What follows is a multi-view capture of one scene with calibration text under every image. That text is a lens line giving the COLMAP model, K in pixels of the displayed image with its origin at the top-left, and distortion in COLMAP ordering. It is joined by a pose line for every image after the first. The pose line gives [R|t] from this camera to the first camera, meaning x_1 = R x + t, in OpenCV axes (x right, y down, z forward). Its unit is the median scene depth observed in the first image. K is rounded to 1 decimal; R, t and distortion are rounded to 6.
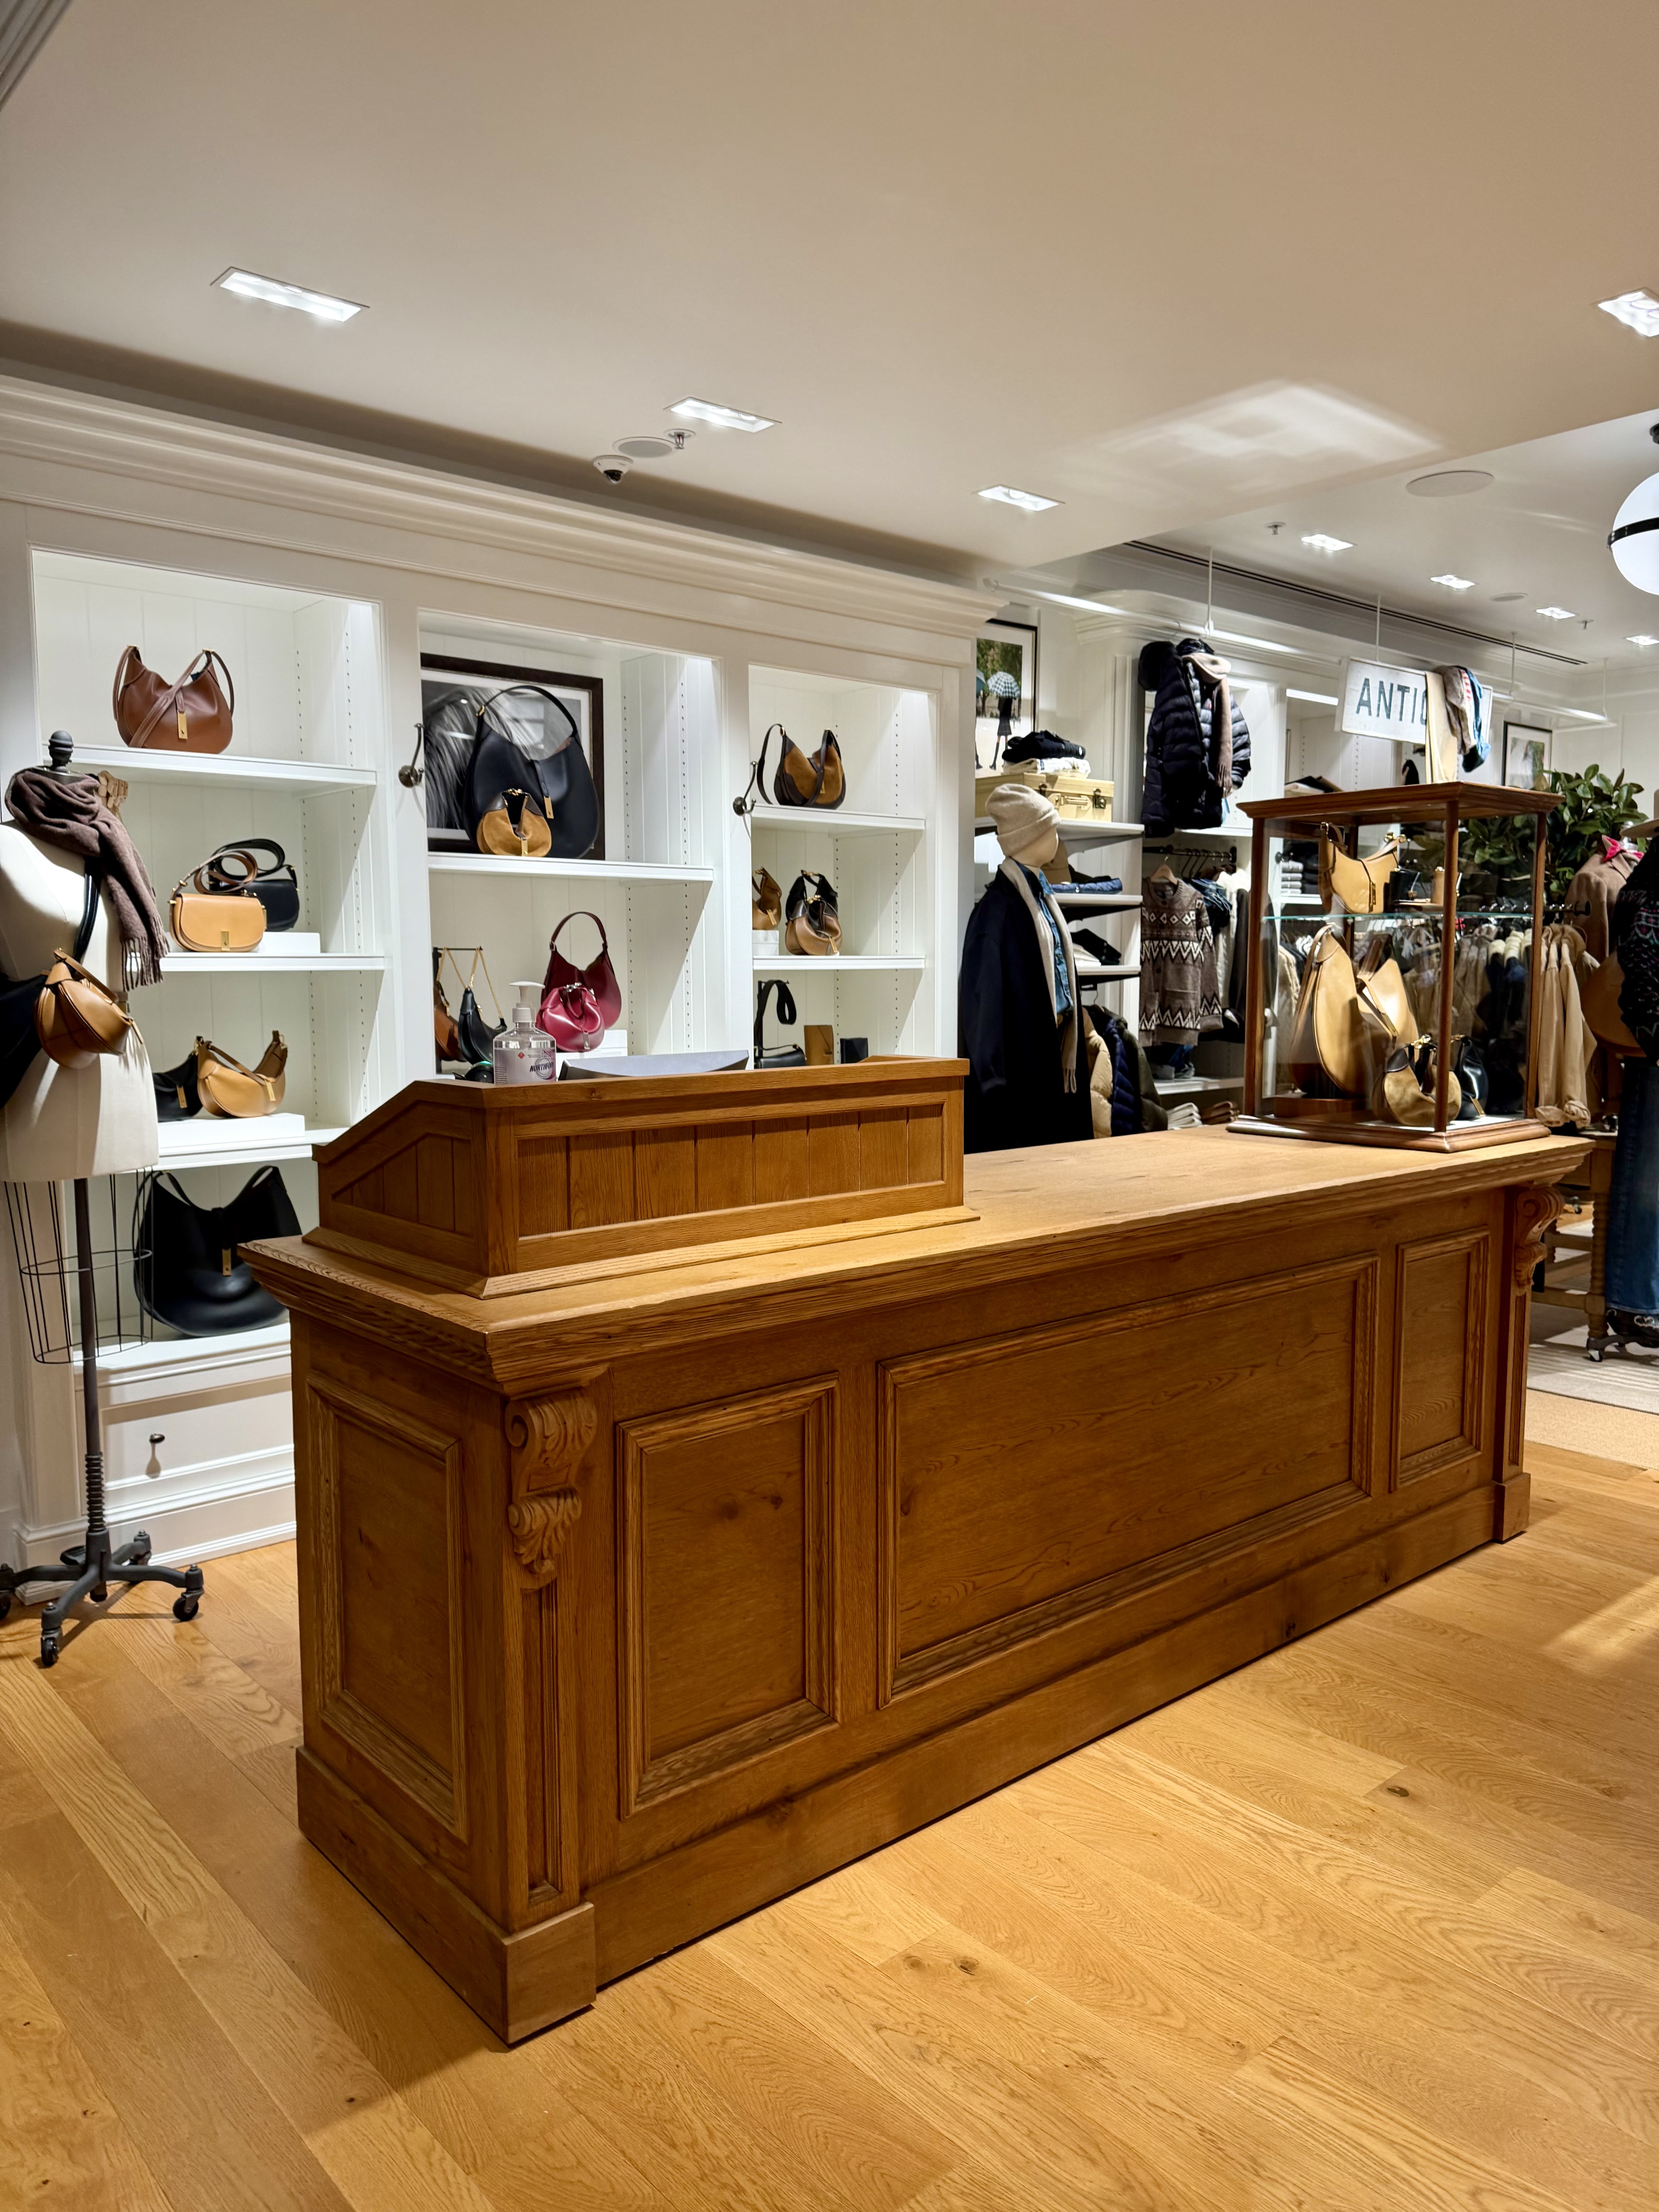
lens RADIAL K [[1567.7, 0, 843.5], [0, 1567.7, 1110.8], [0, 0, 1]] dist [-0.005170, -0.001964]
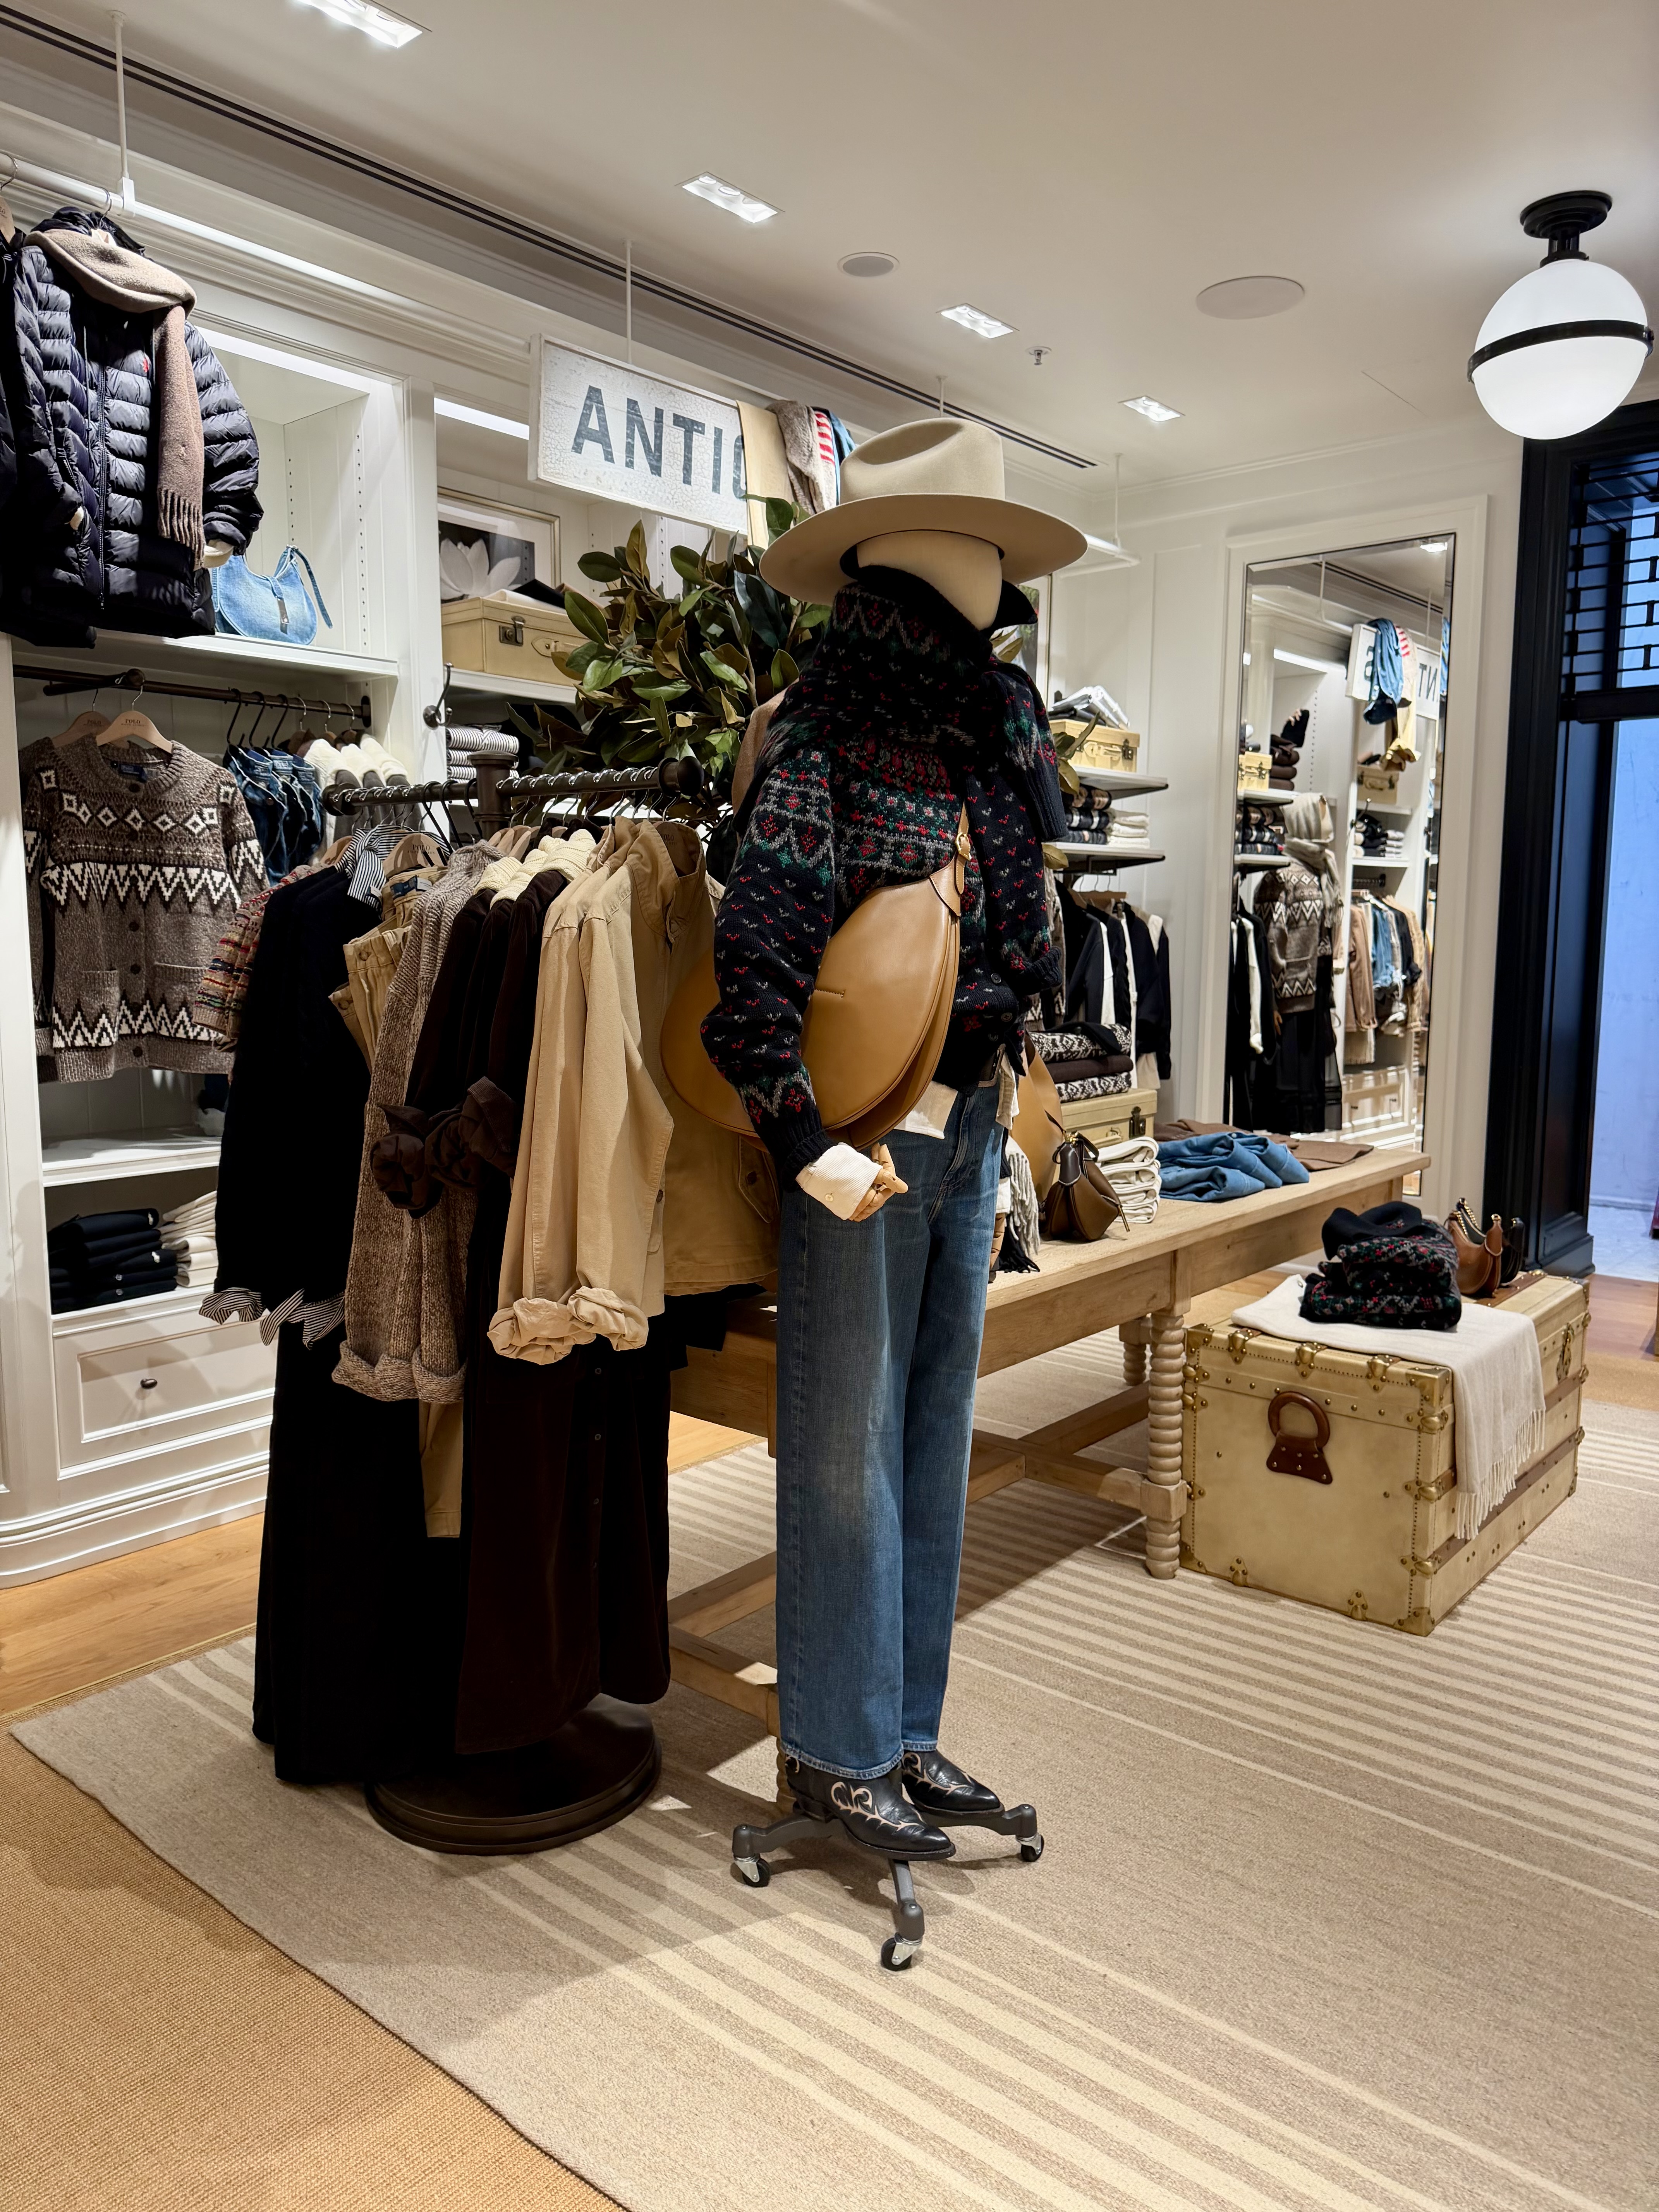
lens RADIAL K [[1567.7, 0, 824.0], [0, 1567.7, 1097.9], [0, 0, 1]] dist [-0.005170, -0.001964]
pose [[0.990197, -0.002758, 0.139654, 0.348594], [-0.000117, 0.999788, 0.020578, -0.043709], [-0.139681, -0.020392, 0.989987, 0.464979]]
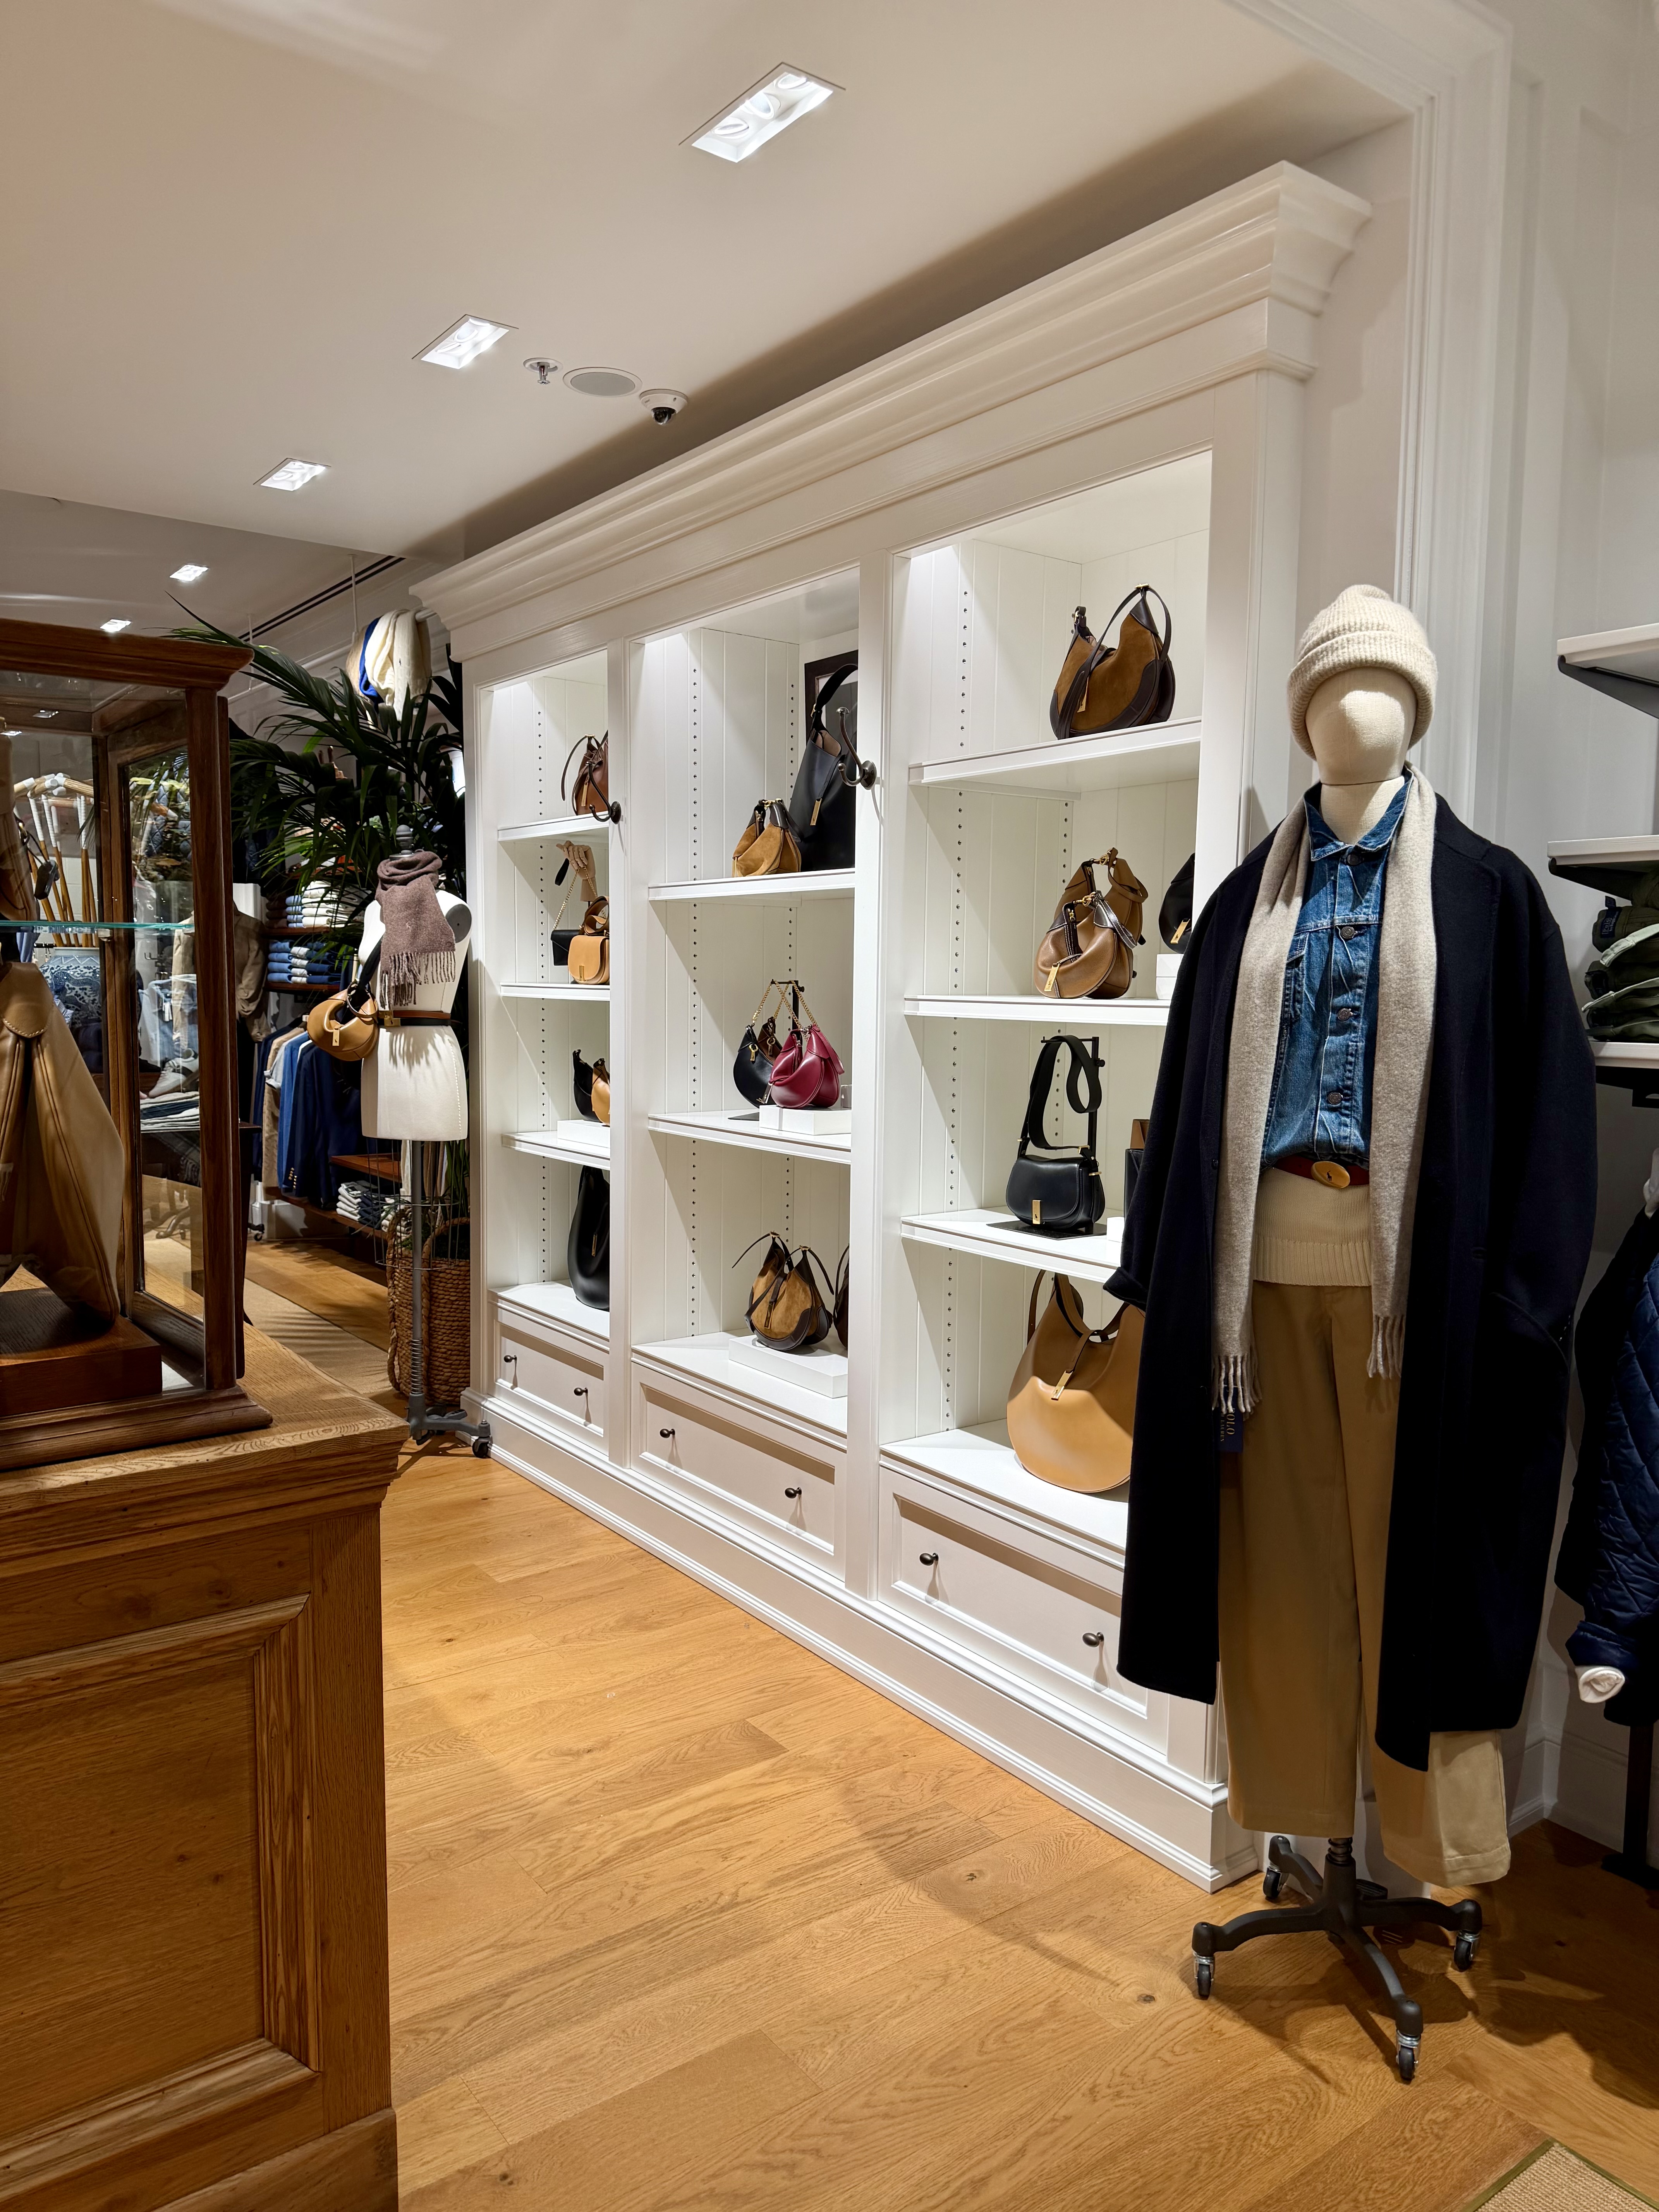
lens RADIAL K [[1567.7, 0, 834.8], [0, 1567.7, 1119.9], [0, 0, 1]] dist [-0.005170, -0.001964]
pose [[-0.090396, 0.090984, -0.991741, 0.643644], [-0.101543, 0.989786, 0.100060, -0.114316], [0.990716, 0.109749, -0.080234, 1.084941]]
